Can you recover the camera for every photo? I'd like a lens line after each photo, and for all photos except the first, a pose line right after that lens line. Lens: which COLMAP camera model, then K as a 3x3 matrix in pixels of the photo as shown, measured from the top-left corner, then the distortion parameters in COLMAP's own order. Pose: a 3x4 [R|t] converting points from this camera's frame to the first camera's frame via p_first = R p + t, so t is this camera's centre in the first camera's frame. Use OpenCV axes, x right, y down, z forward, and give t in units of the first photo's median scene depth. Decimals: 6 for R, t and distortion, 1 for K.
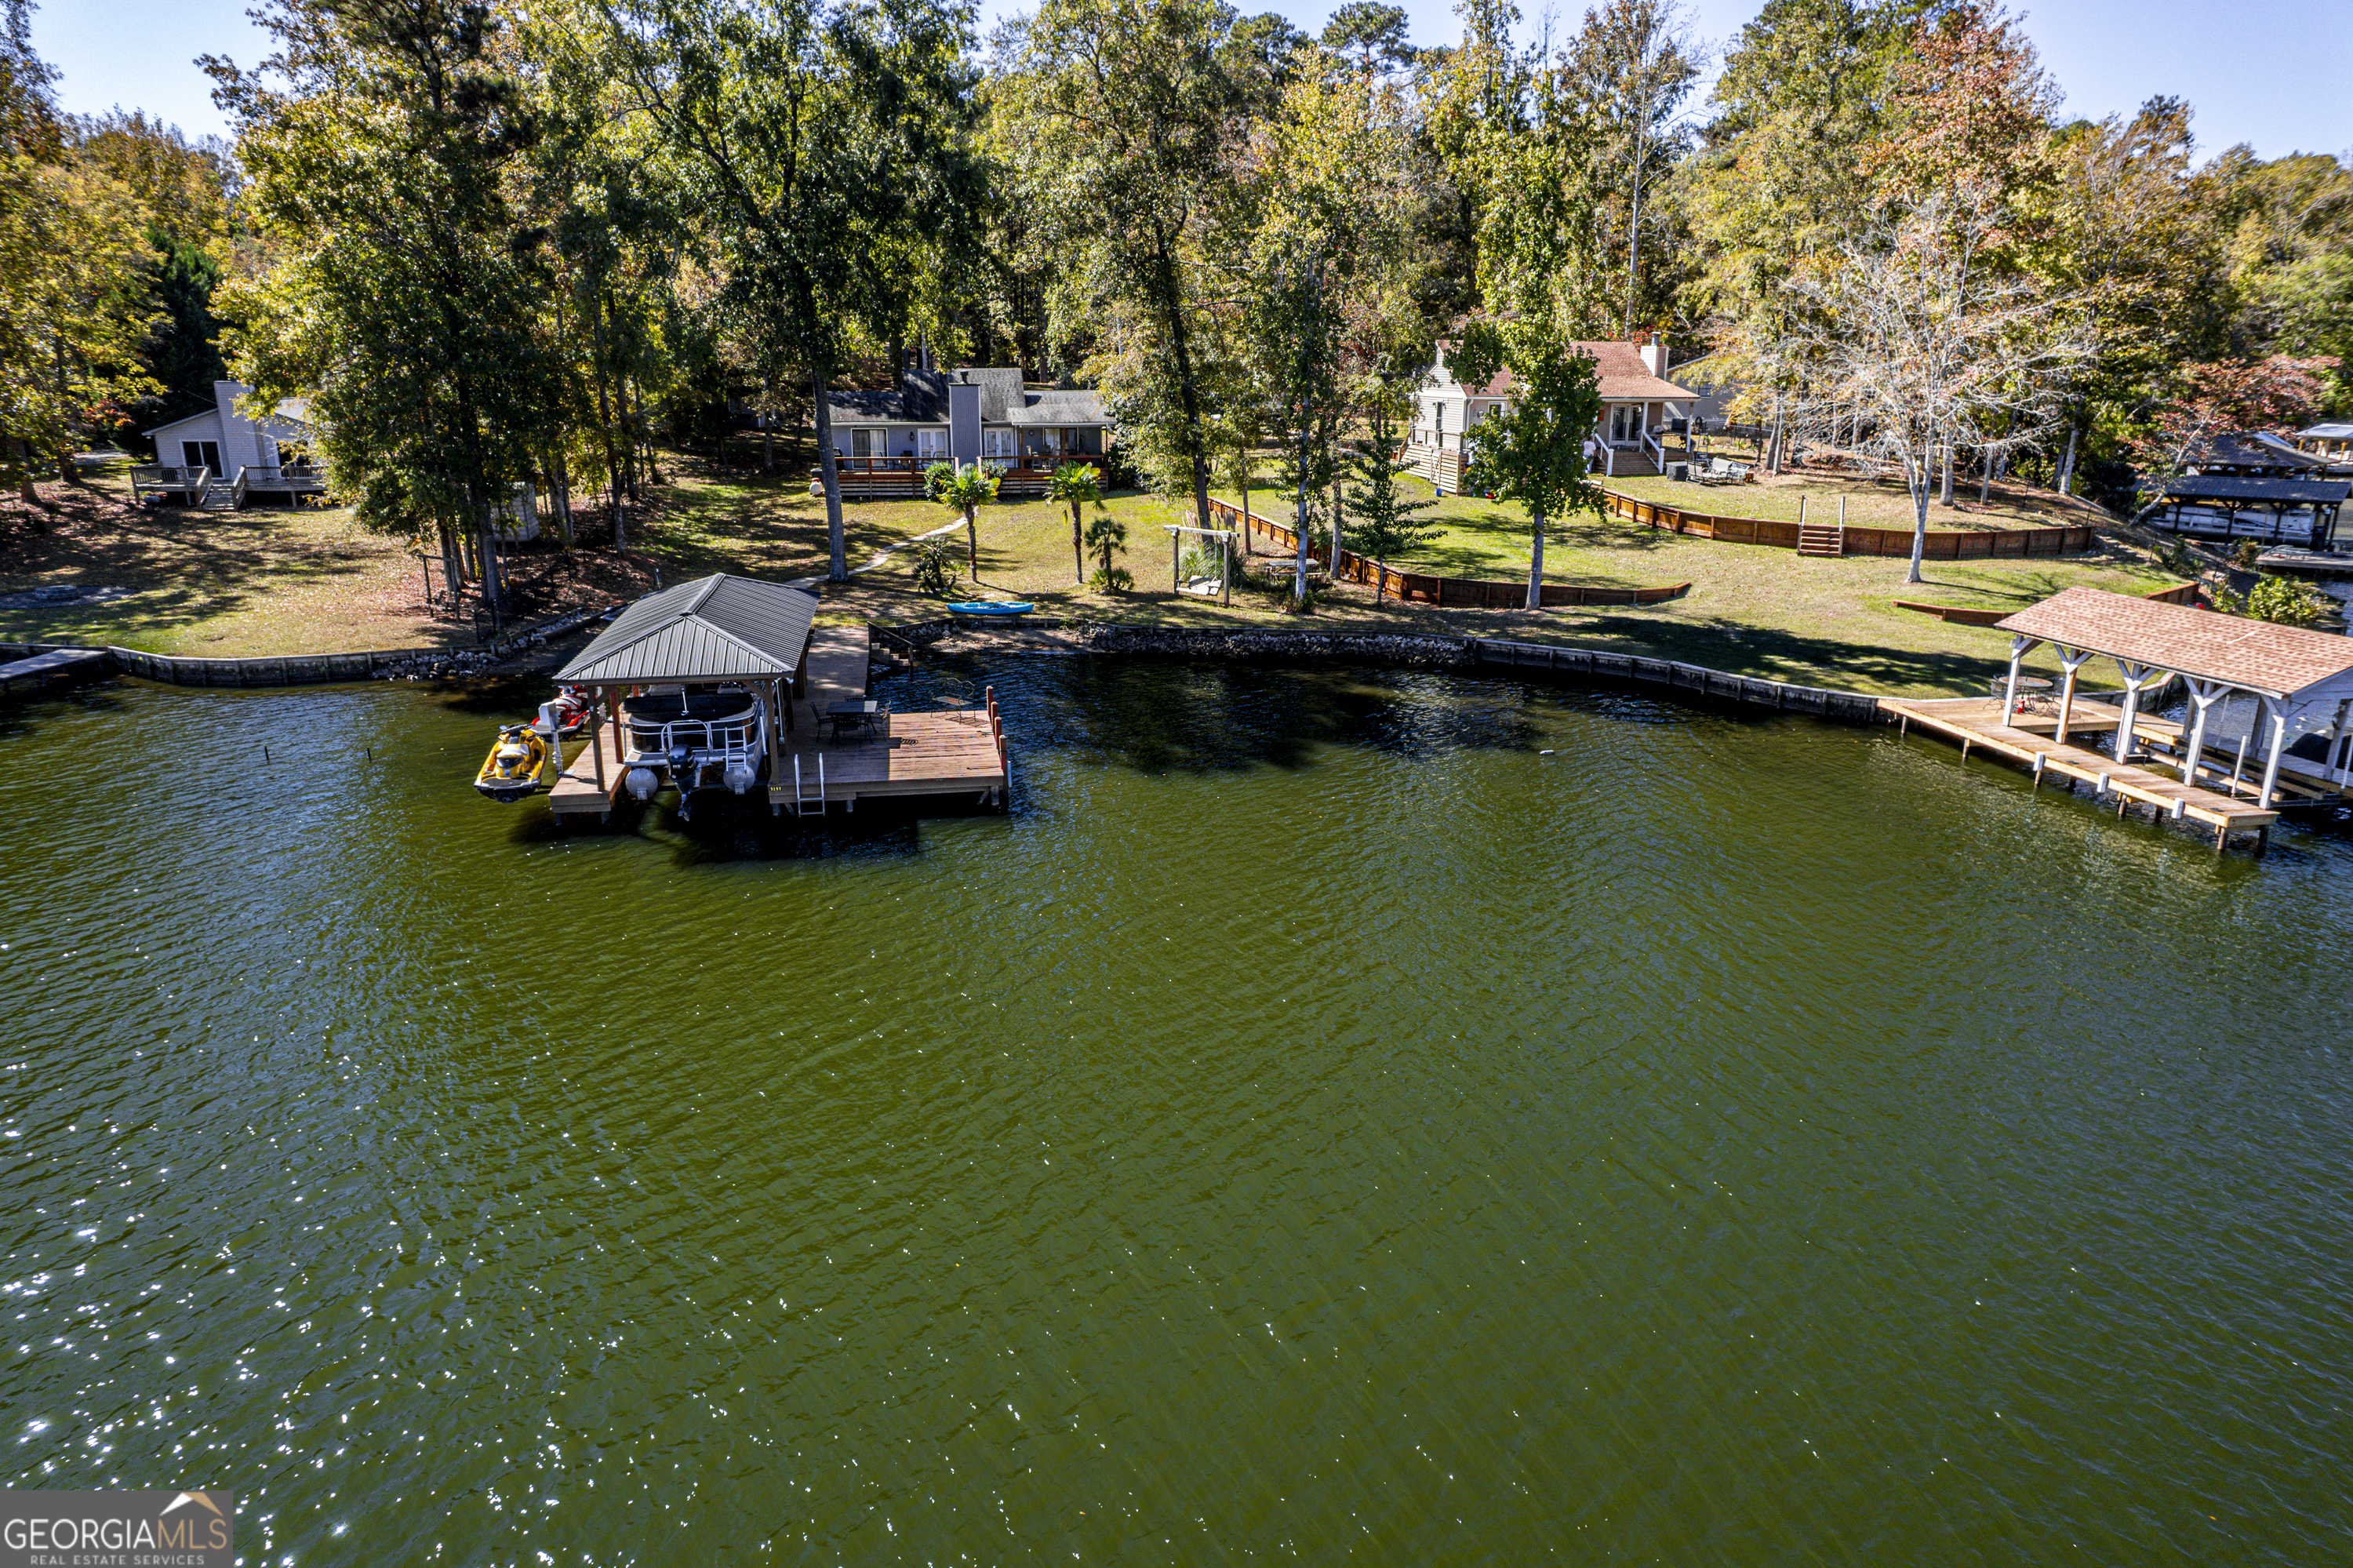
lens RADIAL K [[1499.7, 0, 1193.2], [0, 1499.7, 781.4], [0, 0, 1]] dist [-0.063056, 0.055599]
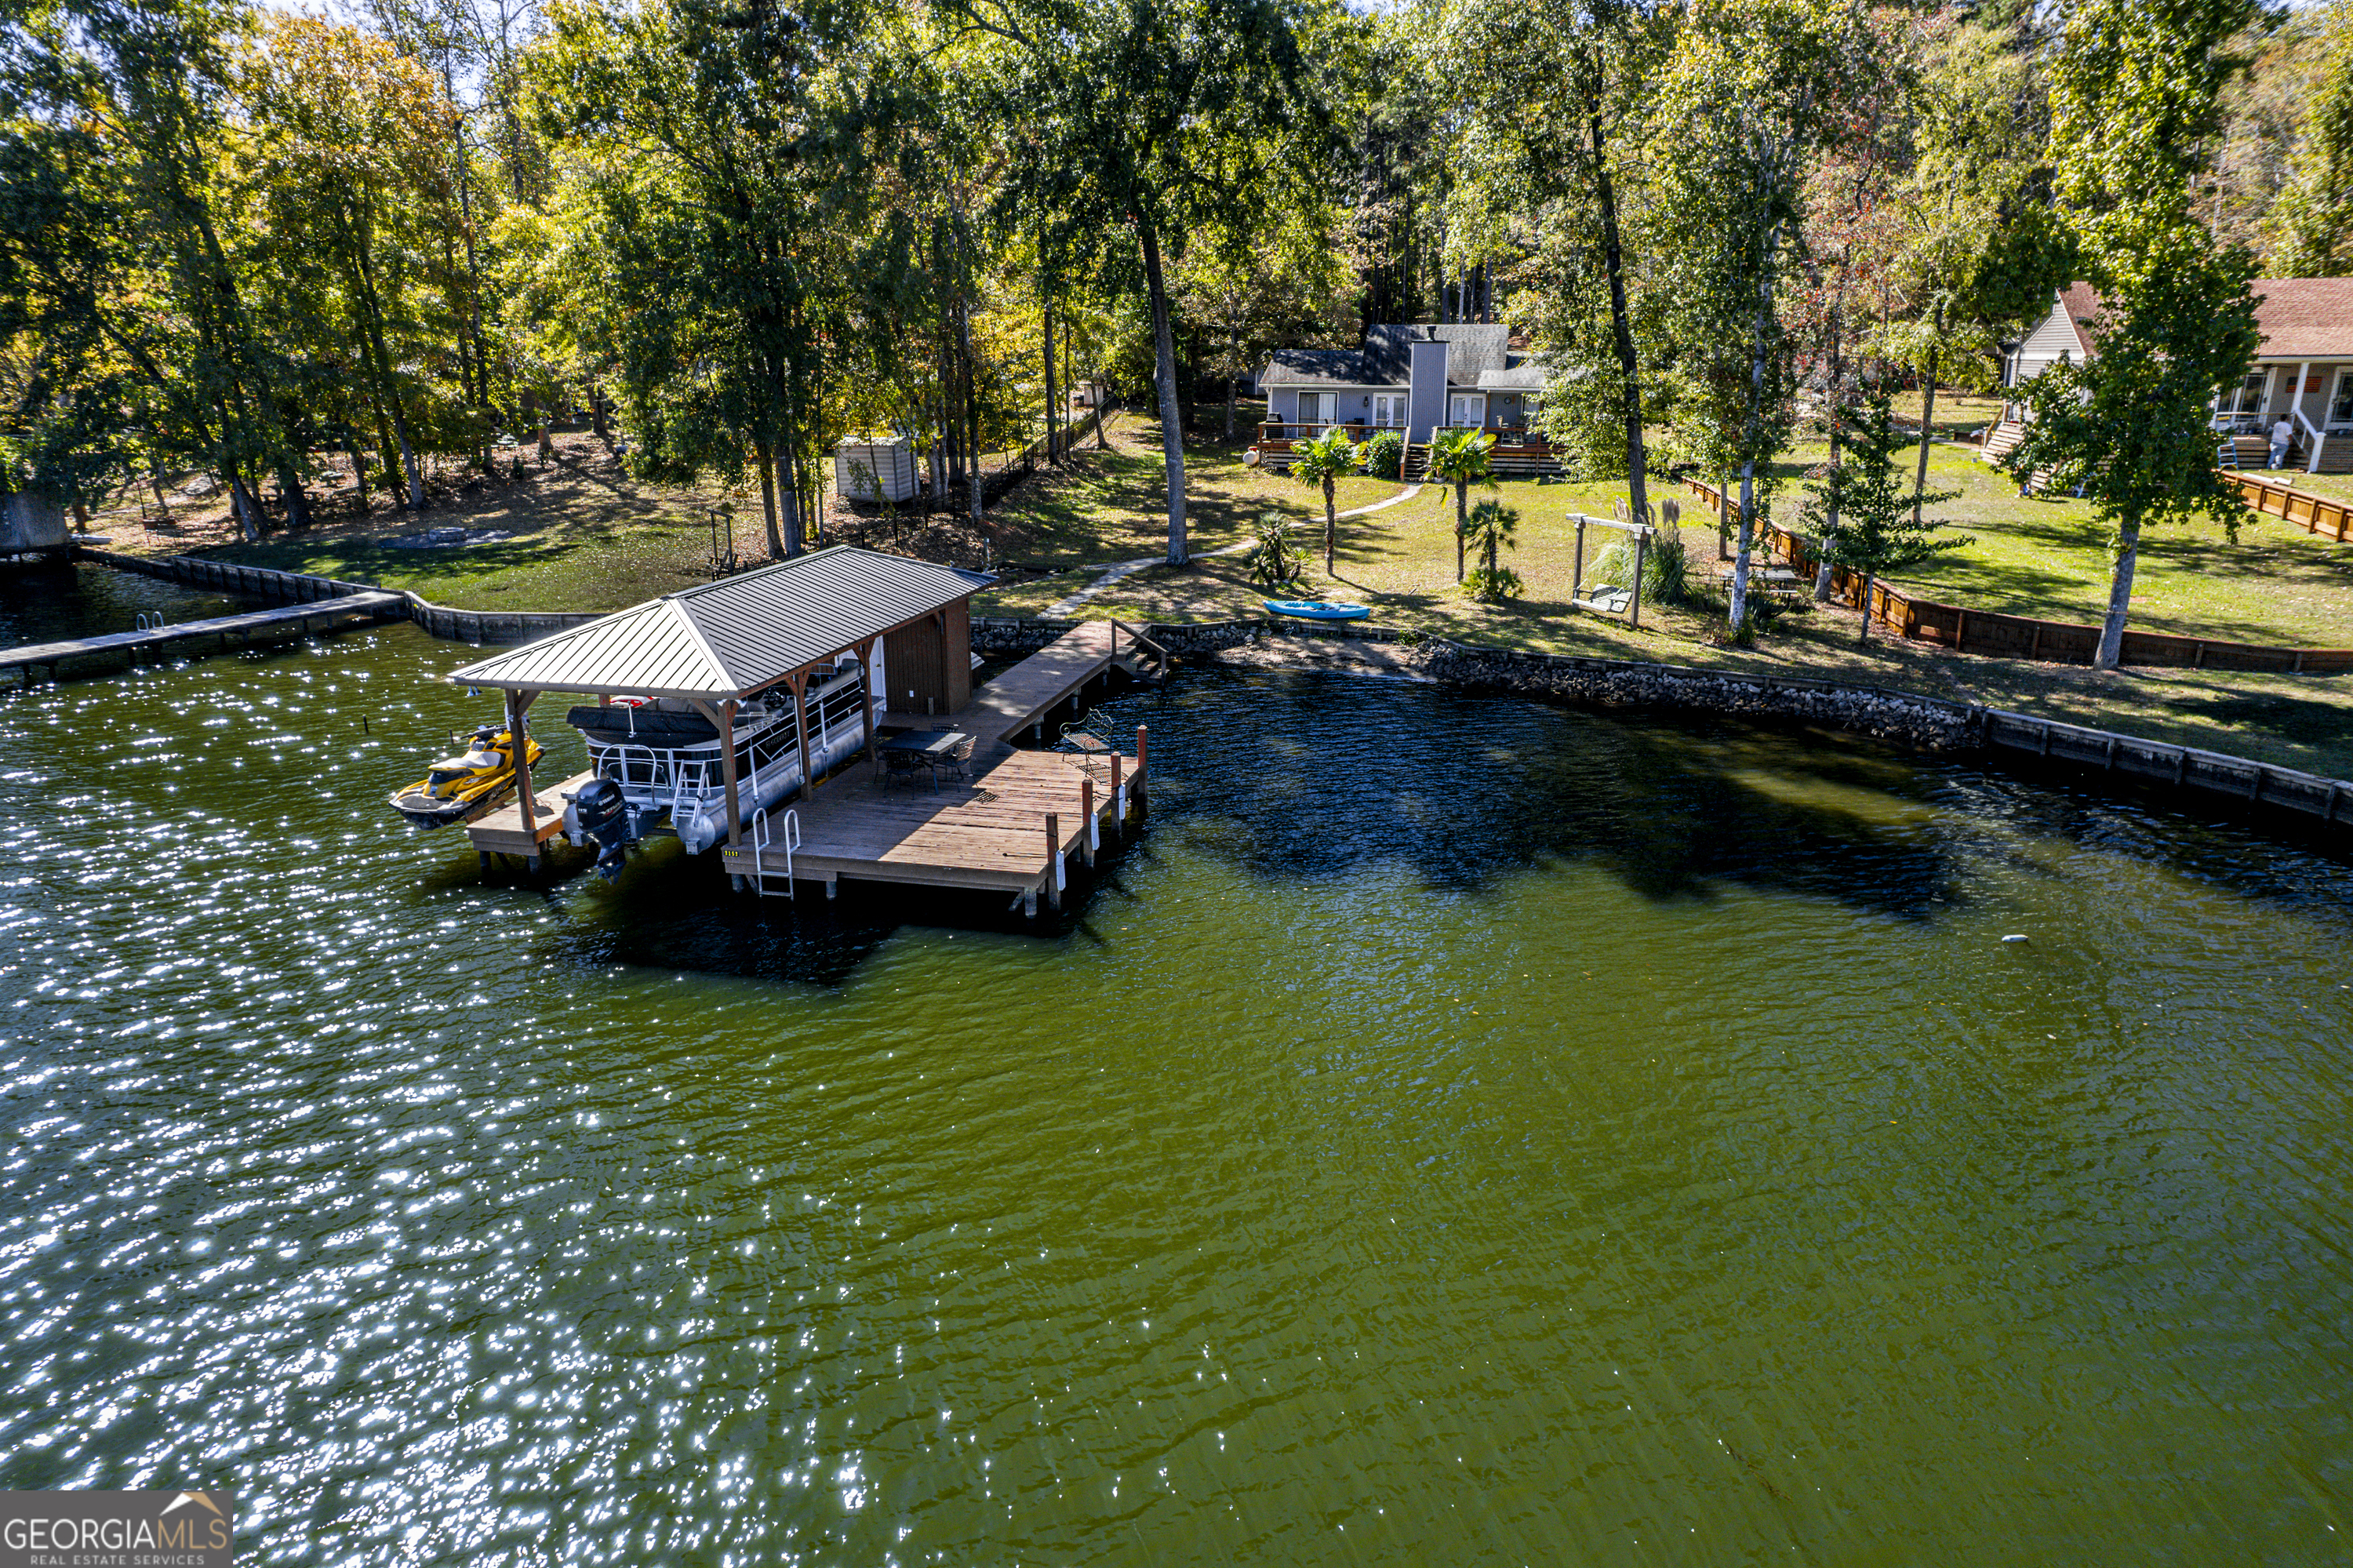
lens RADIAL K [[1521.9, 0, 1180.1], [0, 1521.9, 777.9], [0, 0, 1]] dist [-0.095139, 0.091202]
pose [[0.918244, 0.106315, -0.381478, 0.103987], [-0.104573, 0.994194, 0.025360, -0.040077], [0.381960, 0.016606, 0.924030, 0.239301]]
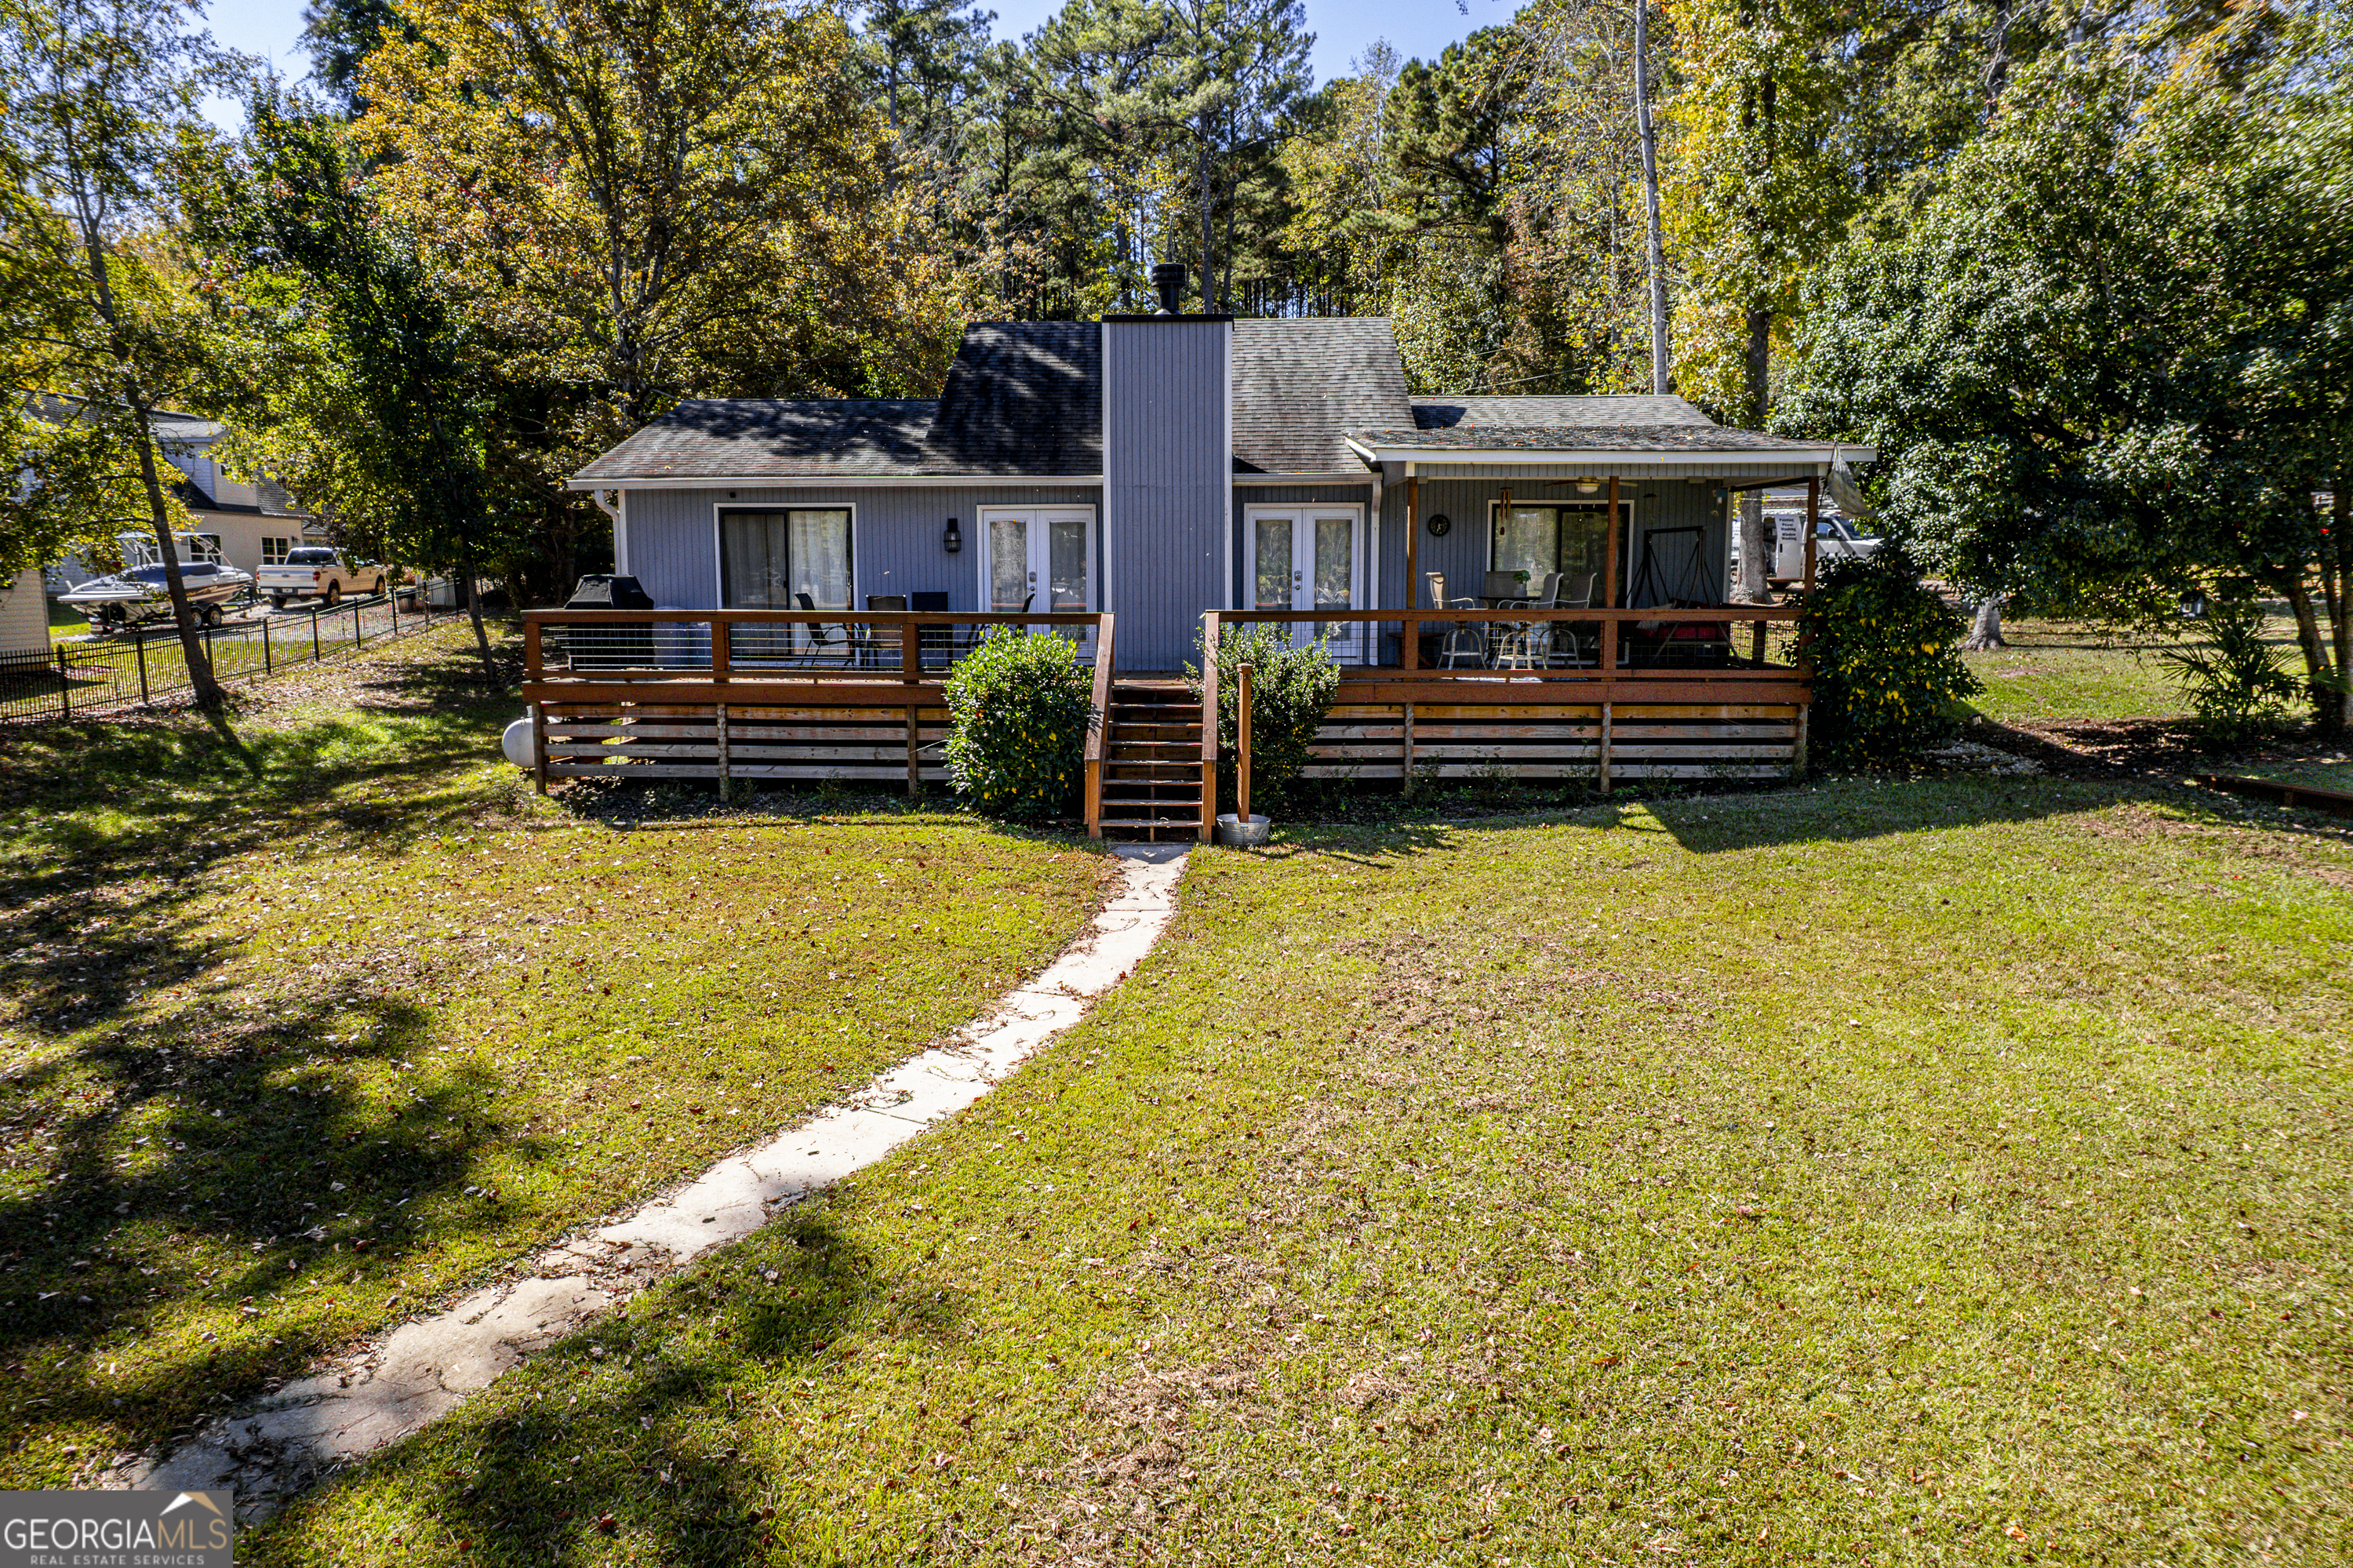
lens RADIAL K [[1500.0, 0, 1206.5], [0, 1500.0, 784.6], [0, 0, 1]] dist [-0.041445, -0.000849]
pose [[0.985151, 0.028706, -0.169276, -0.157704], [-0.052353, 0.989196, -0.136935, -0.240602], [0.163516, 0.143764, 0.976009, 1.169859]]
